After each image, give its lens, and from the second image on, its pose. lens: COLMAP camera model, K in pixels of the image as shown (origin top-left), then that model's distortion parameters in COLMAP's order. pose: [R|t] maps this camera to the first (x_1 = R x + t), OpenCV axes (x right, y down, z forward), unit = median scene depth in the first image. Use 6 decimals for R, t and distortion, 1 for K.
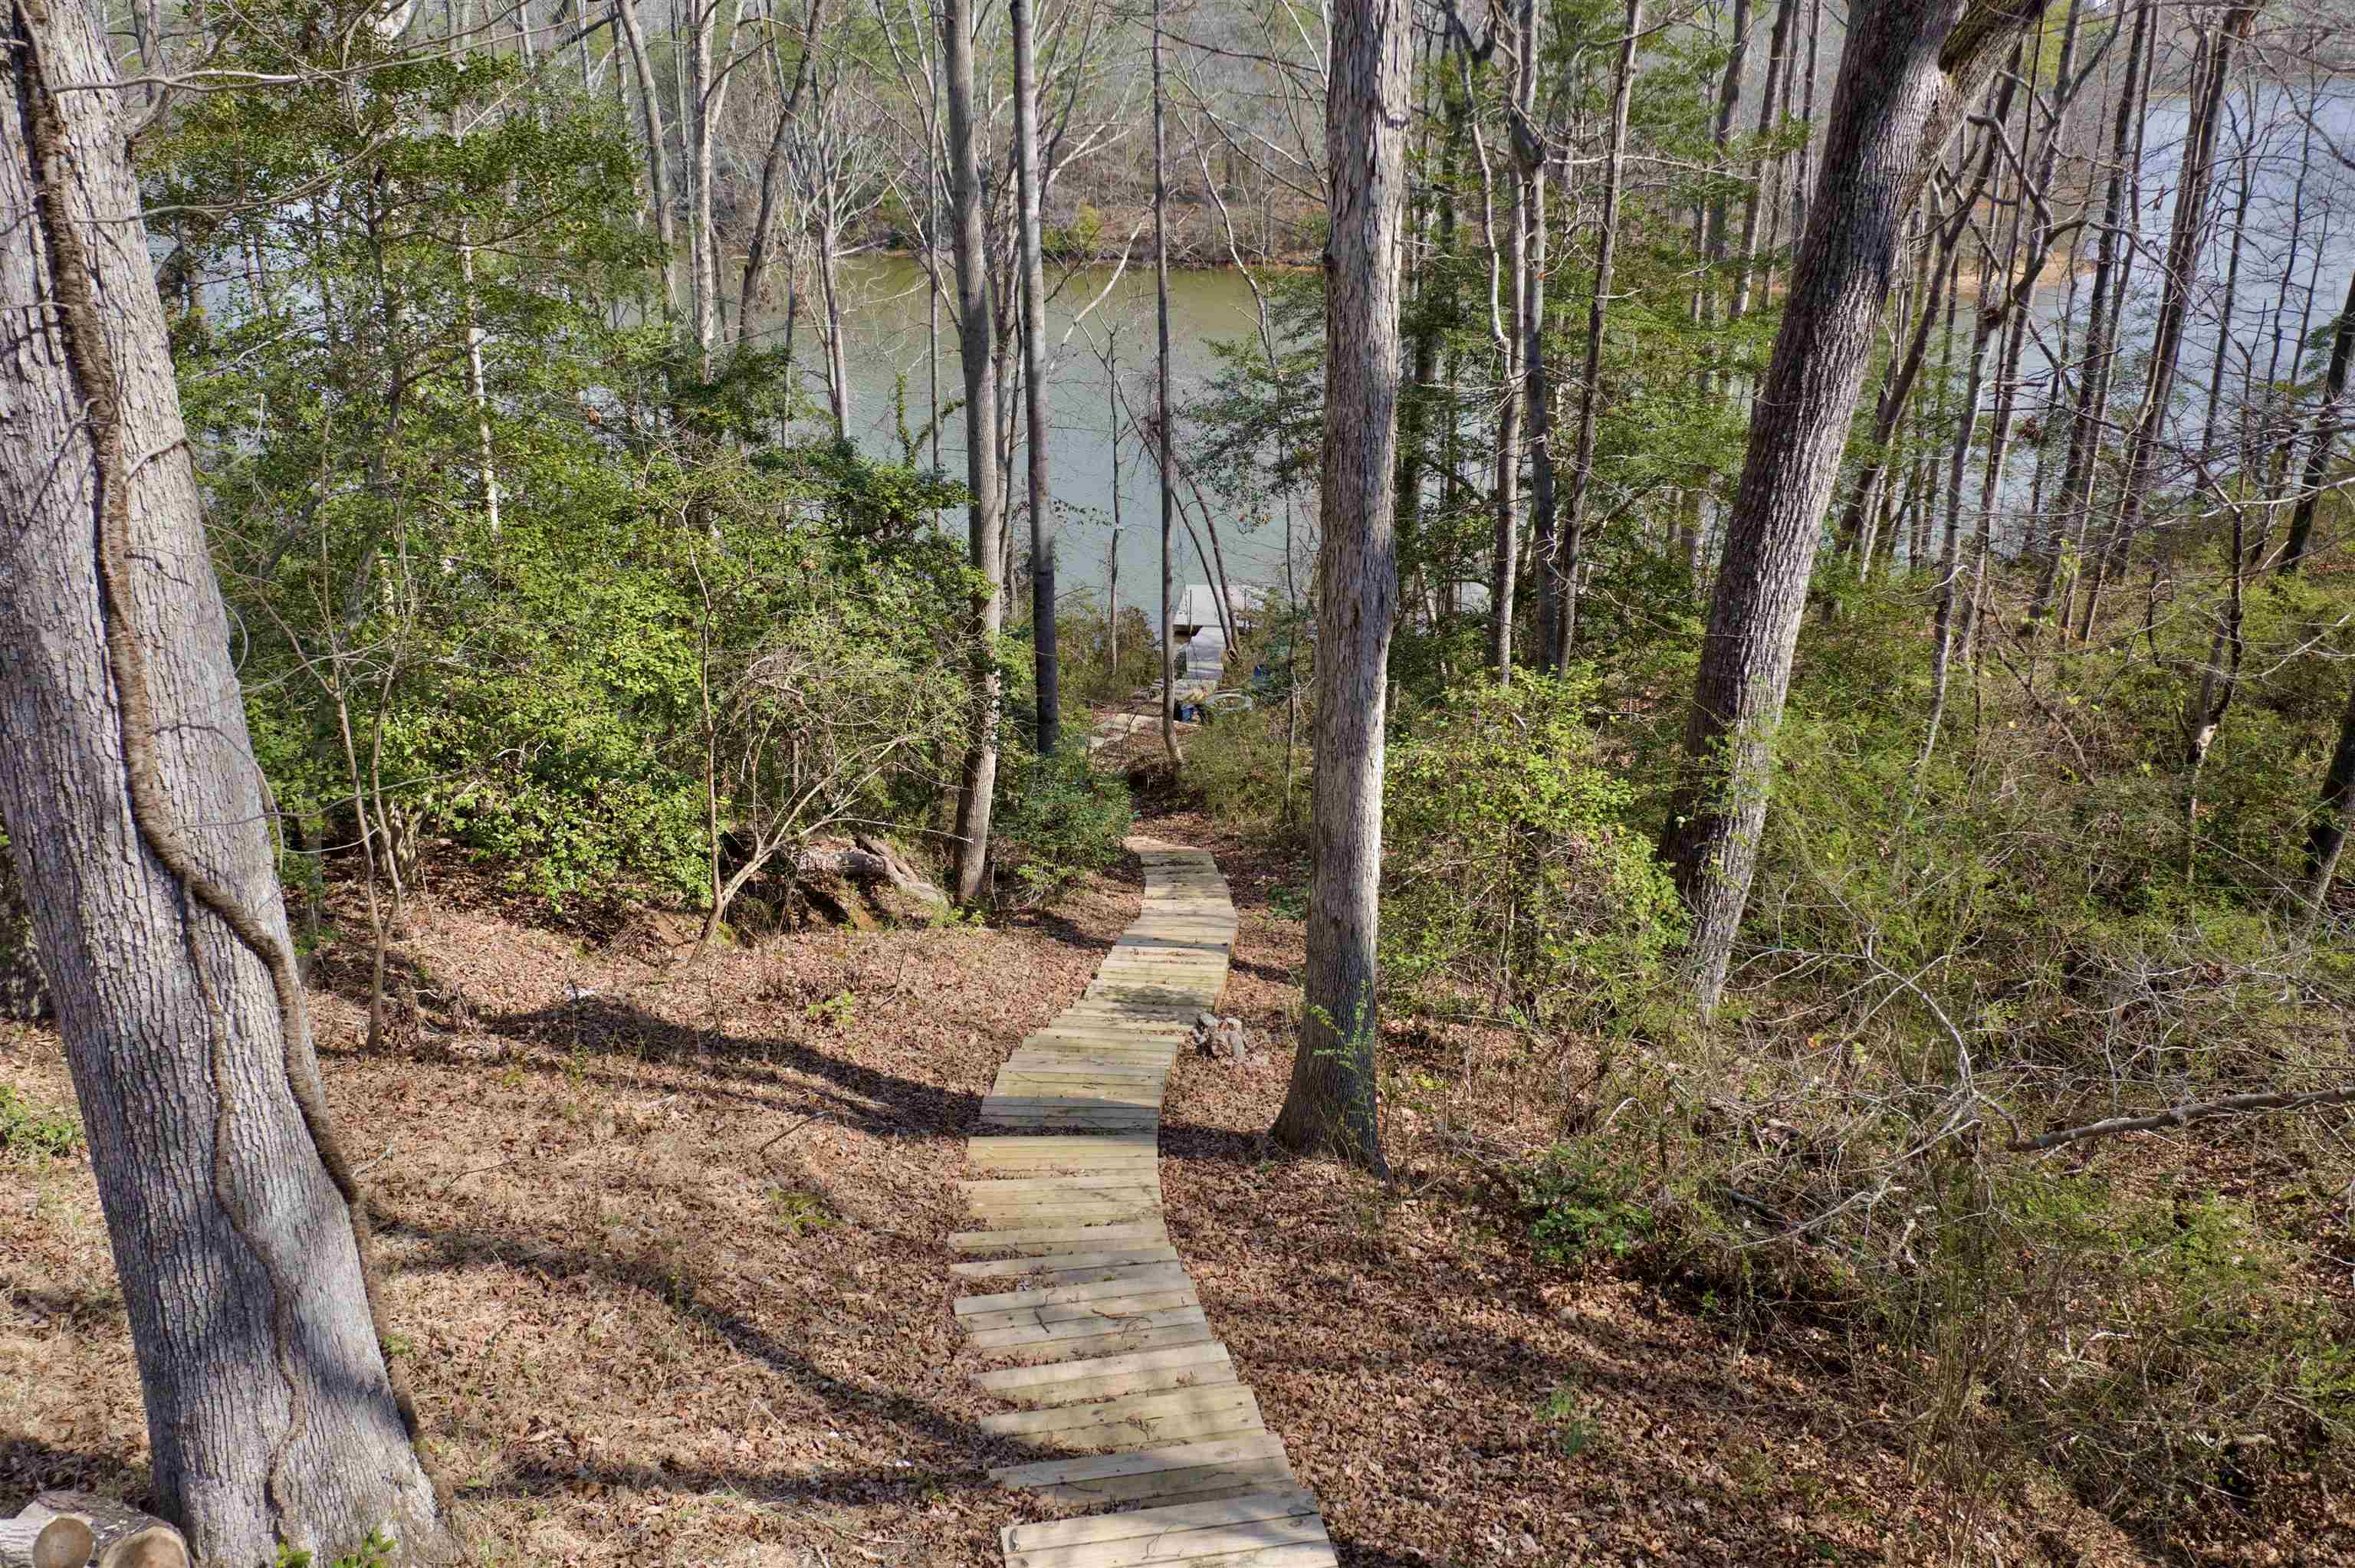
lens RADIAL K [[1905.3, 0, 1177.5], [0, 1905.3, 784.0], [0, 0, 1]] dist [0.001504, 0.000524]
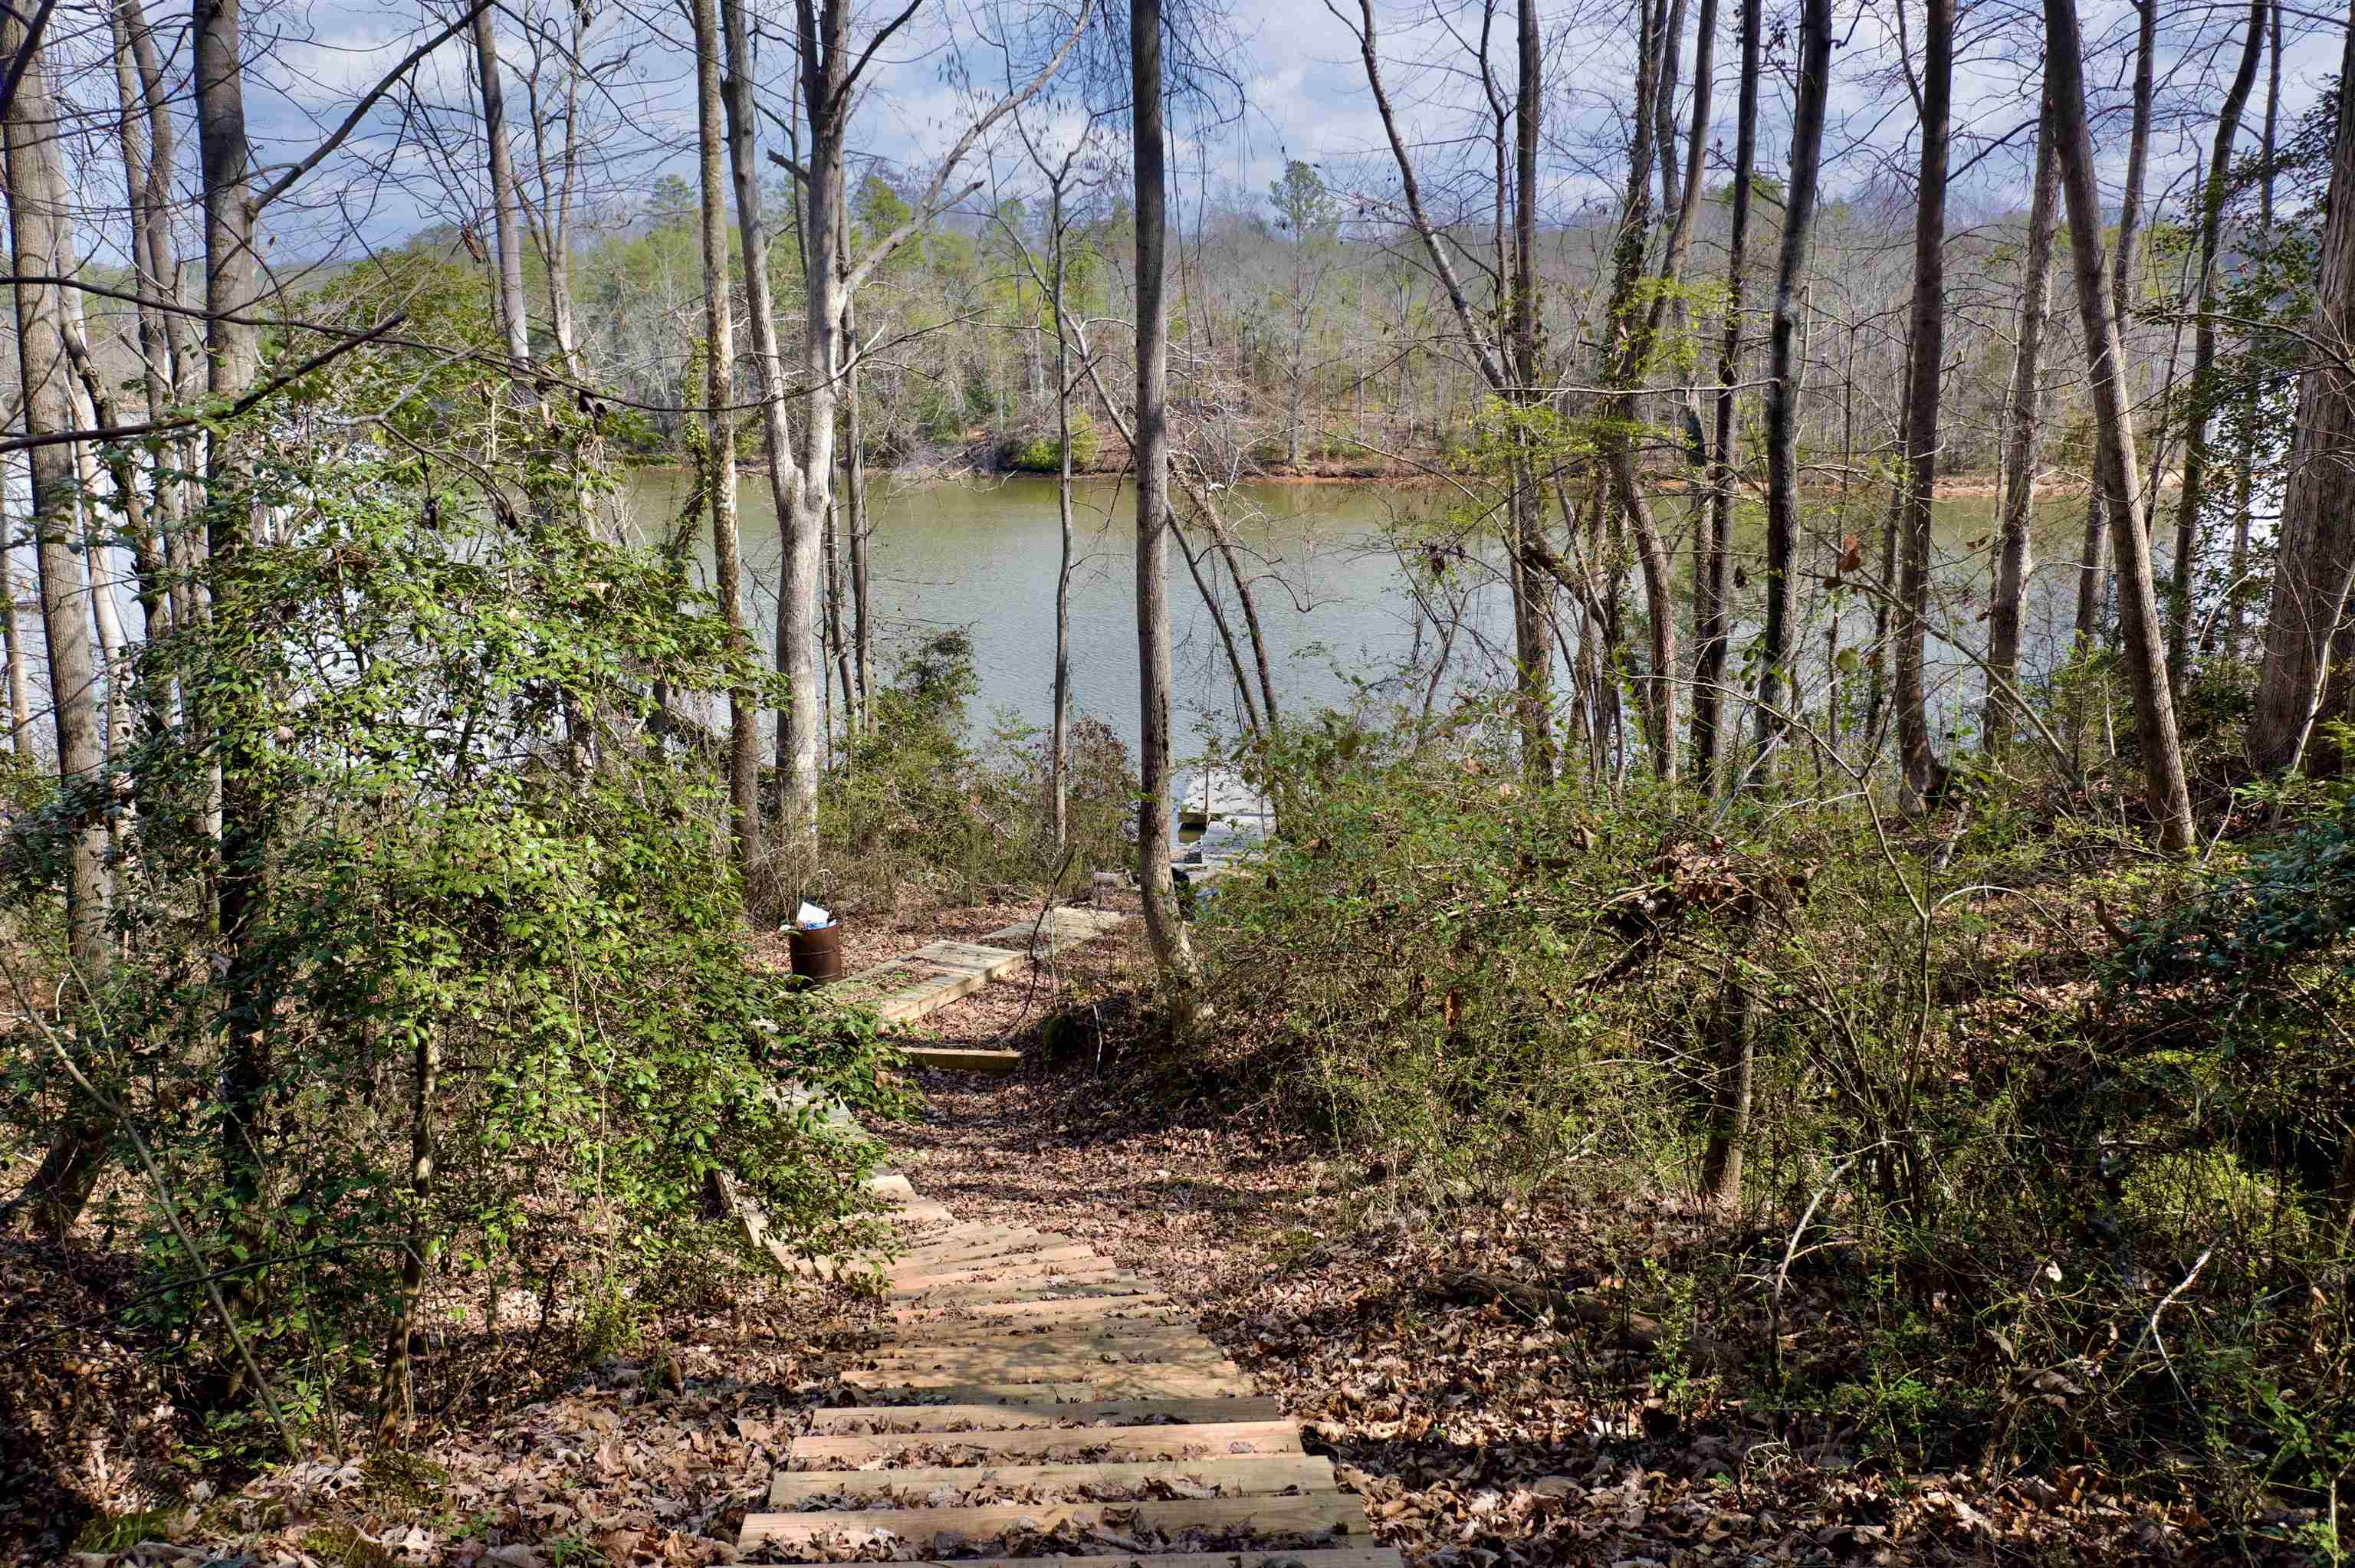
lens RADIAL K [[1905.3, 0, 1177.5], [0, 1905.3, 784.0], [0, 0, 1]] dist [0.001504, 0.000524]
pose [[0.999972, -0.005905, -0.004566, 0.000876], [0.005109, 0.987399, -0.158169, 0.006790], [0.005443, 0.158142, 0.987401, 0.581375]]
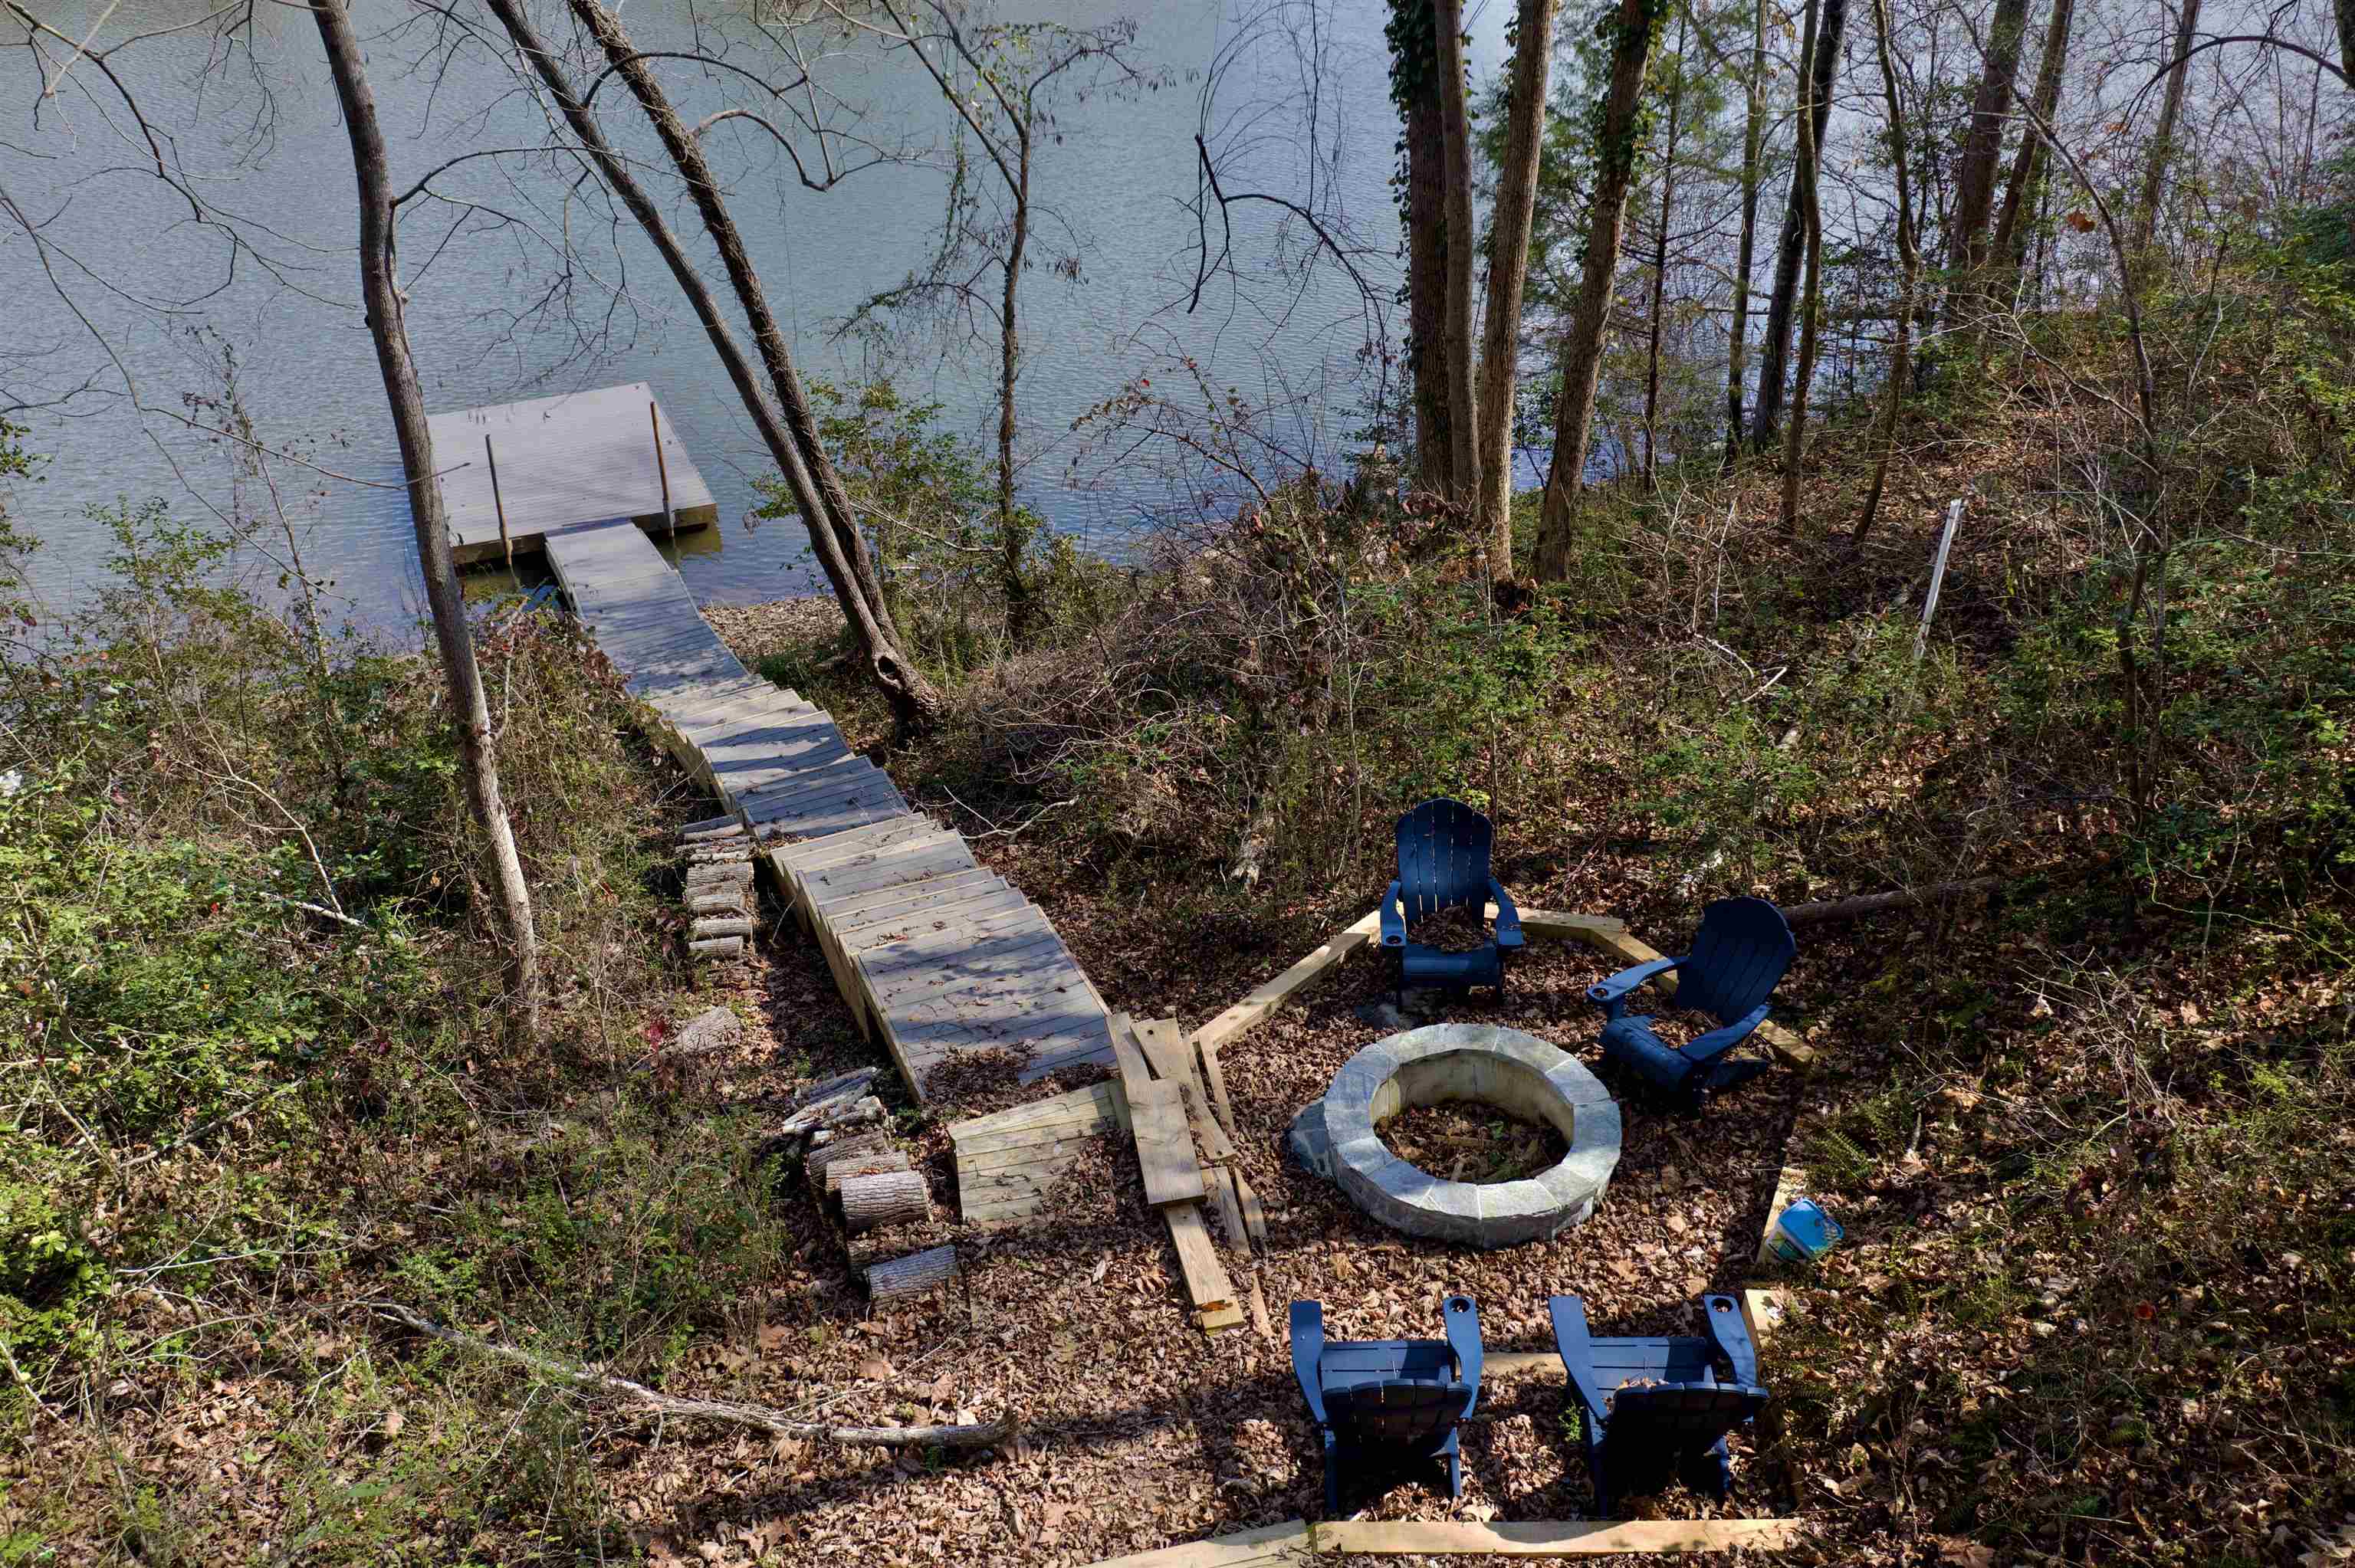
lens RADIAL K [[1897.5, 0, 1180.2], [0, 1897.5, 800.1], [0, 0, 1]] dist [-0.007709, 0.002812]
pose [[0.867709, -0.269236, 0.417844, -0.060311], [0.203479, 0.959343, 0.195597, -0.114941], [-0.453517, -0.084699, 0.887214, 0.938929]]
